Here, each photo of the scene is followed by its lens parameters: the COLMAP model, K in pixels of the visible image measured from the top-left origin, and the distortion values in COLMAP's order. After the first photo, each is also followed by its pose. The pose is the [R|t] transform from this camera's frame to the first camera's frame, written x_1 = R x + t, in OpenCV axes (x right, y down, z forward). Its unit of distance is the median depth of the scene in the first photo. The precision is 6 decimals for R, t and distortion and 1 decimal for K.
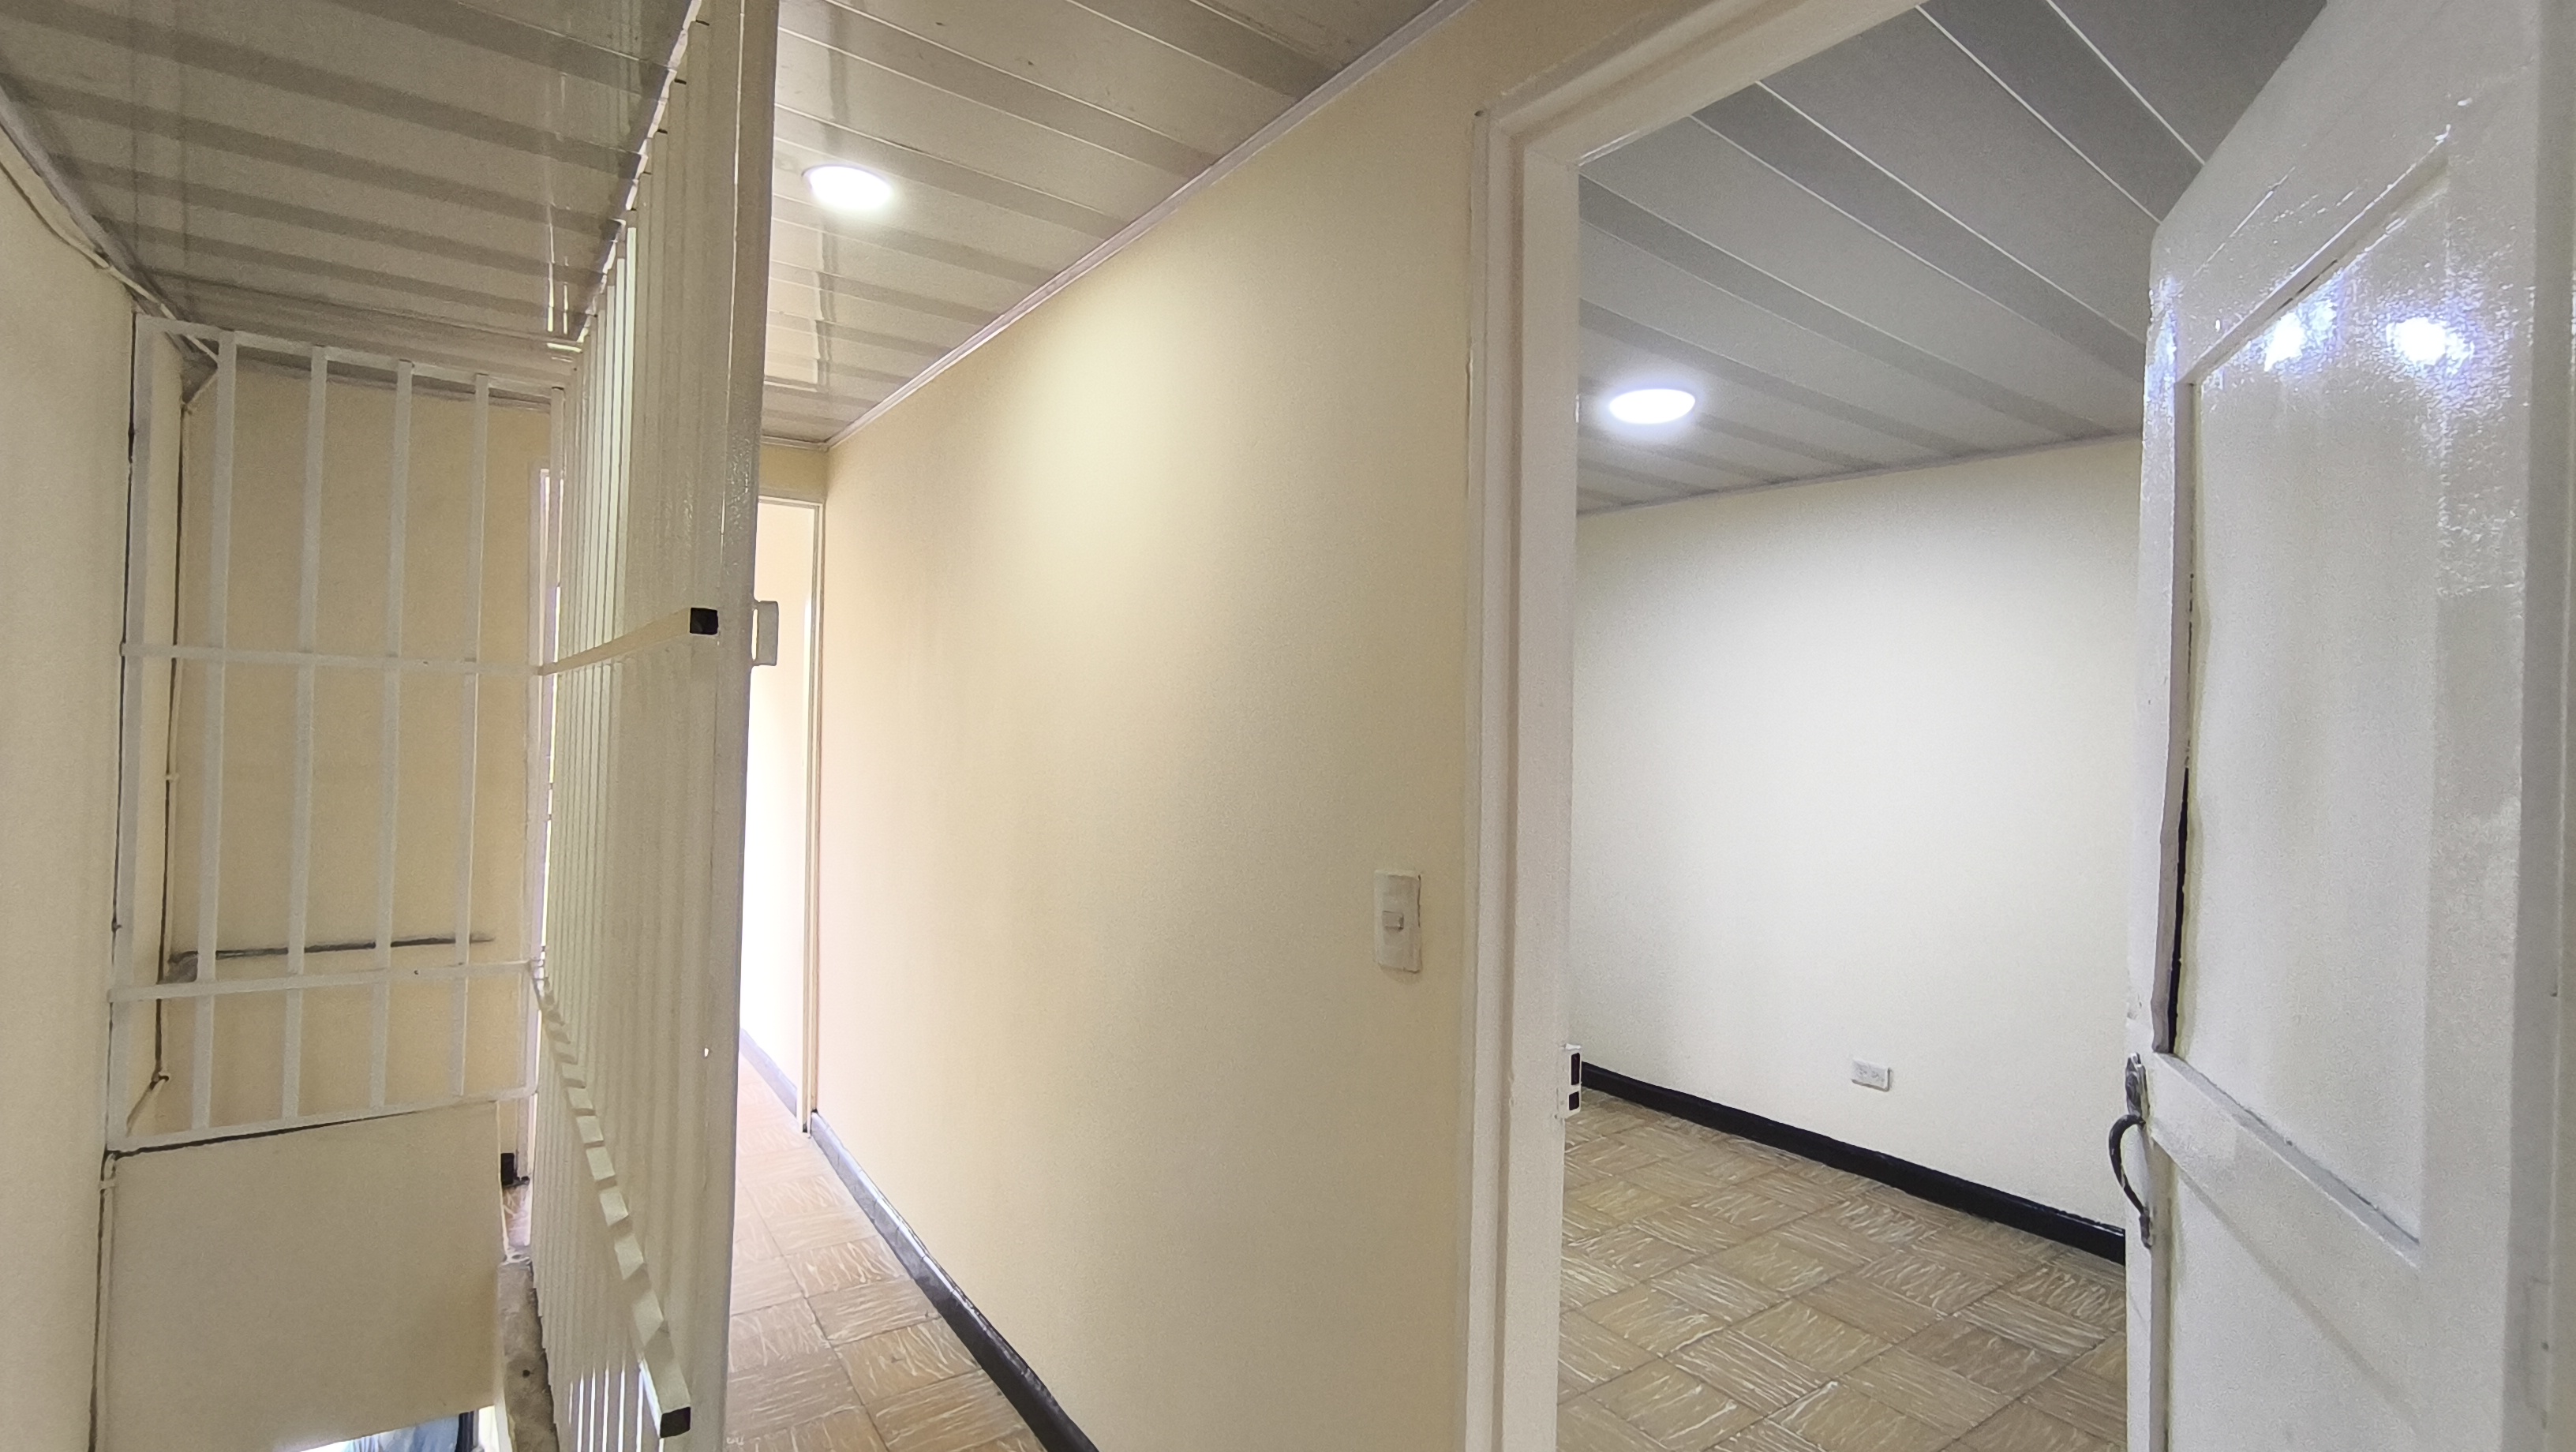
lens RADIAL K [[1173.2, 0, 1291.7], [0, 1173.2, 747.7], [0, 0, 1]] dist [-0.000666, 0.005884]
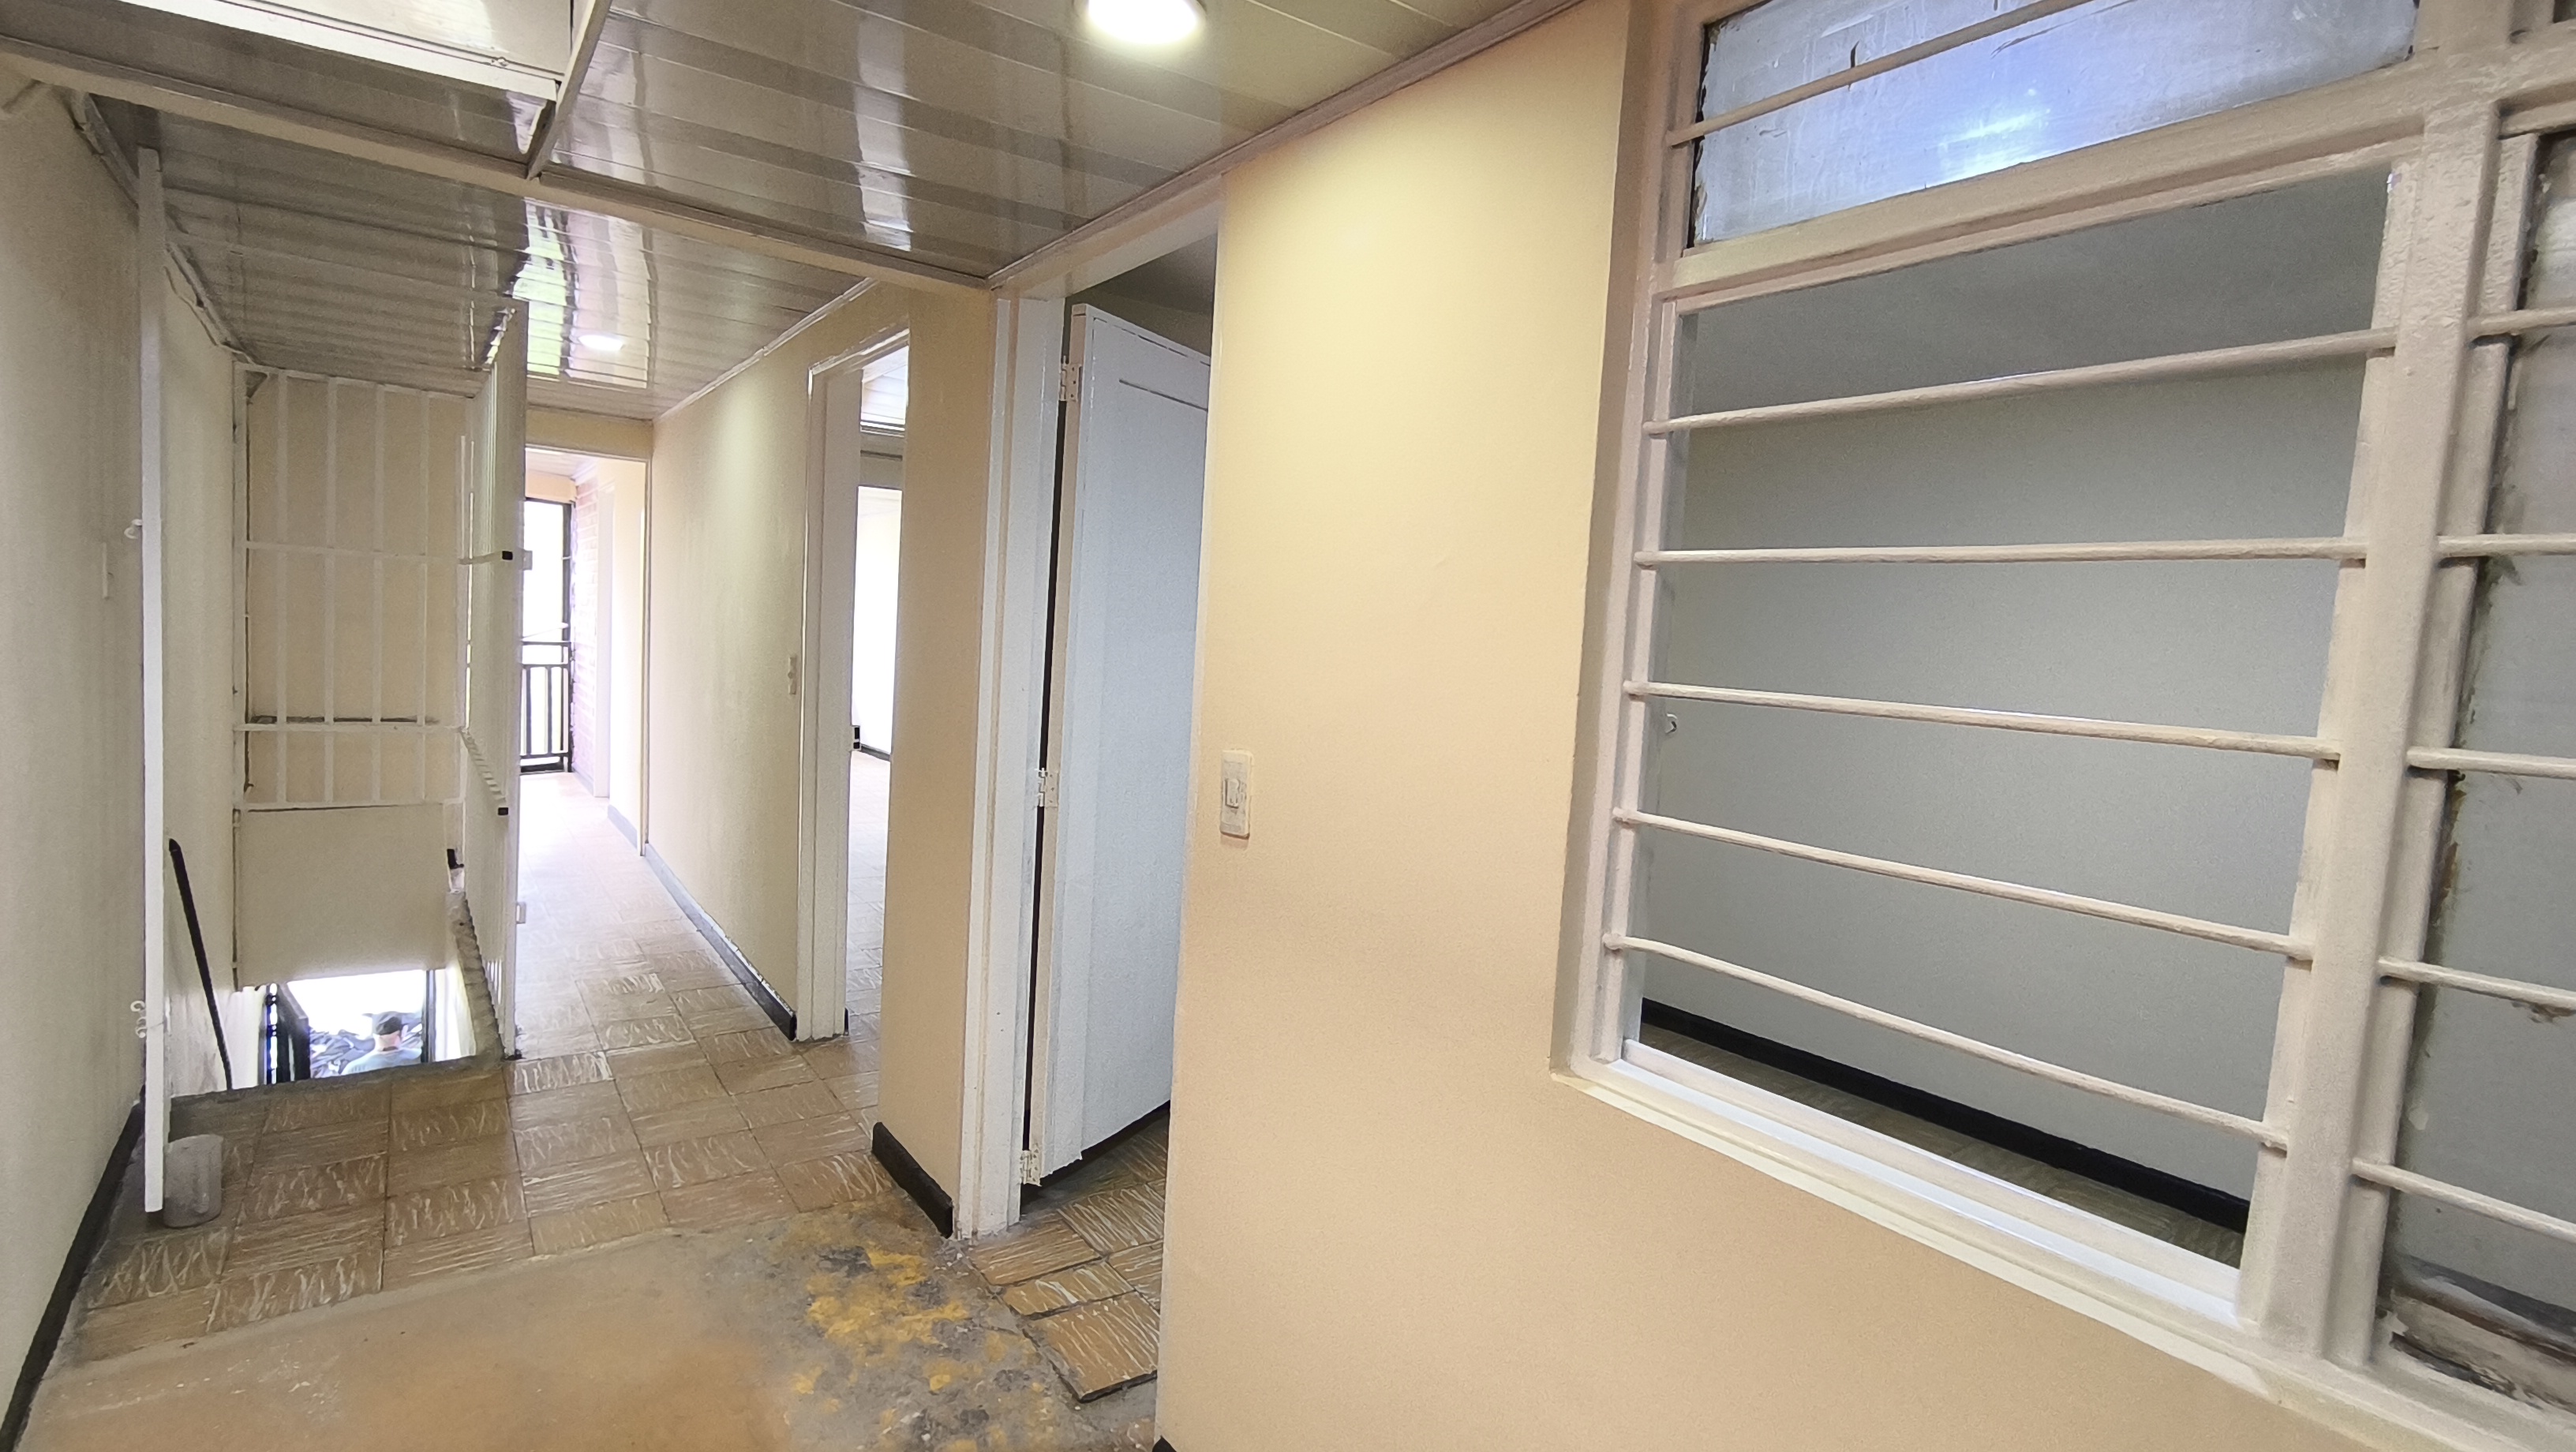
lens RADIAL K [[1173.2, 0, 1302.8], [0, 1173.2, 735.8], [0, 0, 1]] dist [-0.000666, 0.005884]
pose [[0.998833, 0.028191, 0.039215, 0.570557], [-0.030853, 0.997137, 0.069030, 0.034154], [-0.037157, -0.070159, 0.996844, -0.843654]]
